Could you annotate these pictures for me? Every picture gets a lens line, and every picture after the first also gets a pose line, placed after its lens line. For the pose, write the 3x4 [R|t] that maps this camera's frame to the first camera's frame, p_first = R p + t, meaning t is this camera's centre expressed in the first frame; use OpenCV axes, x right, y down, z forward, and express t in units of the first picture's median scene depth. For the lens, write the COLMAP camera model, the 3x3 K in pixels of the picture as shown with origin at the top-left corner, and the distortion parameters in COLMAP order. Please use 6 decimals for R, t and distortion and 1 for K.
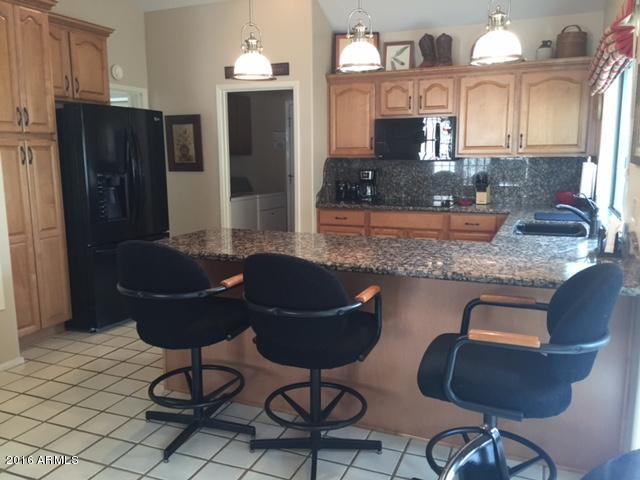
lens RADIAL K [[541.4, 0, 318.8], [0, 541.4, 237.8], [0, 0, 1]] dist [0.057128, -0.050316]
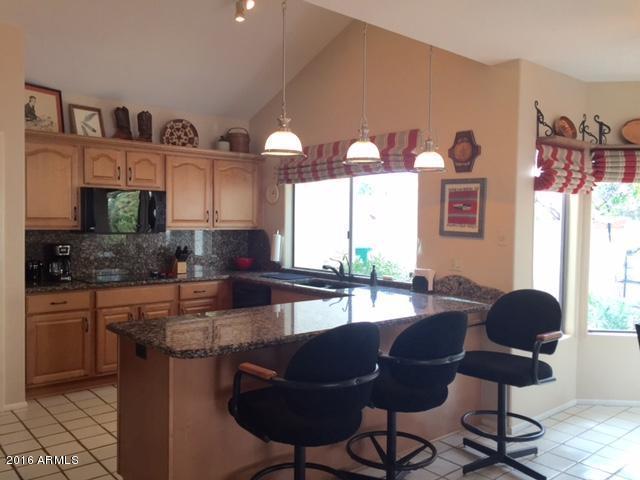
lens RADIAL K [[541.4, 0, 320.1], [0, 541.4, 240.1], [0, 0, 1]] dist [0.057128, -0.050316]
pose [[0.440426, -0.017707, 0.897614, -0.527463], [0.126325, 0.991081, -0.042433, -0.045792], [-0.888857, 0.132080, 0.438735, 0.274182]]
